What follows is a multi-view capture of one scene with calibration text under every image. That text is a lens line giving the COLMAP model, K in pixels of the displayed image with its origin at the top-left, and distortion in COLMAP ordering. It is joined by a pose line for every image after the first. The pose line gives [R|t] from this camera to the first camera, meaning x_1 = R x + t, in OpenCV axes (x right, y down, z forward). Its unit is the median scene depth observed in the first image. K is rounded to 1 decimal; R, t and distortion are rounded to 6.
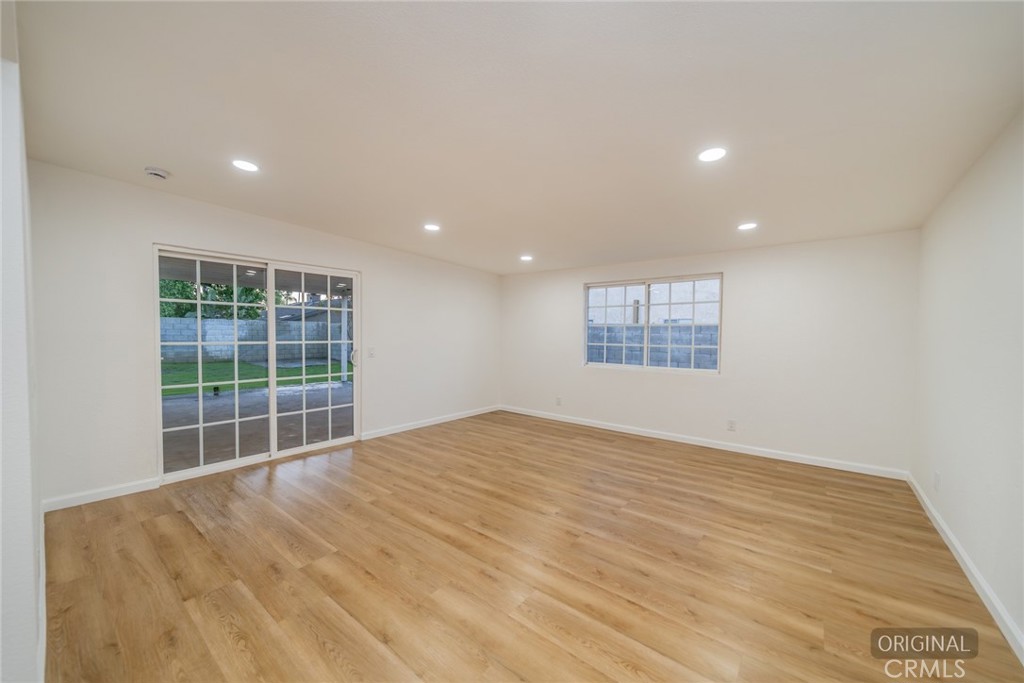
lens RADIAL K [[383.4, 0, 518.8], [0, 383.4, 346.0], [0, 0, 1]] dist [-0.000669, 0.000017]
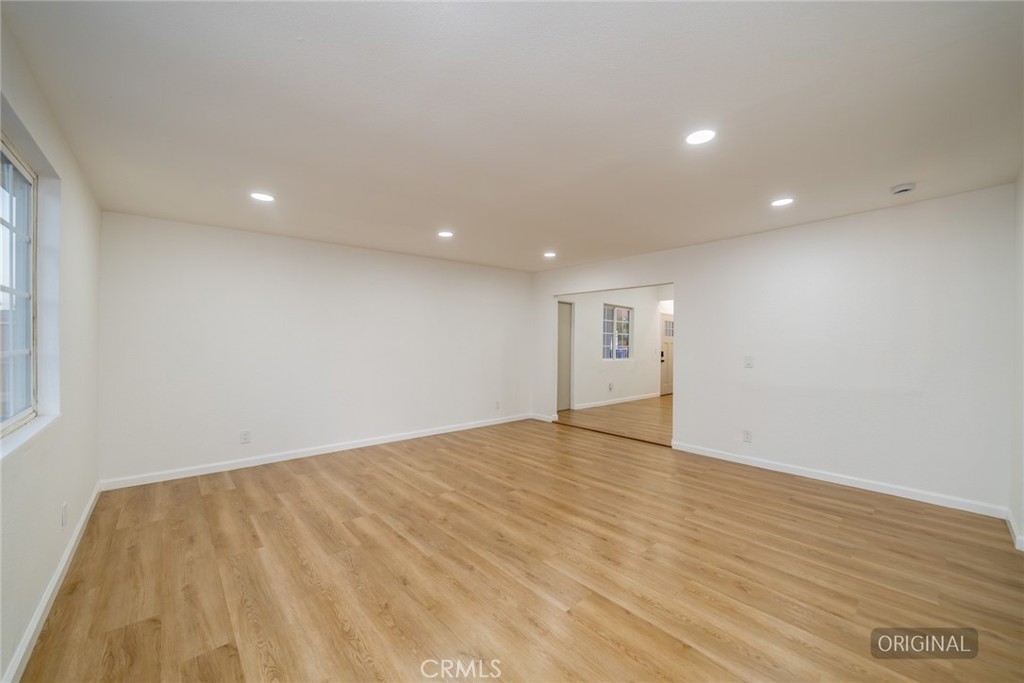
lens RADIAL K [[383.4, 0, 518.8], [0, 383.4, 346.0], [0, 0, 1]] dist [-0.000669, 0.000017]
pose [[-0.987078, -0.024355, 0.158378, -0.082102], [-0.018202, 0.999026, 0.040187, -0.041064], [-0.159203, 0.036785, -0.986560, 1.866666]]
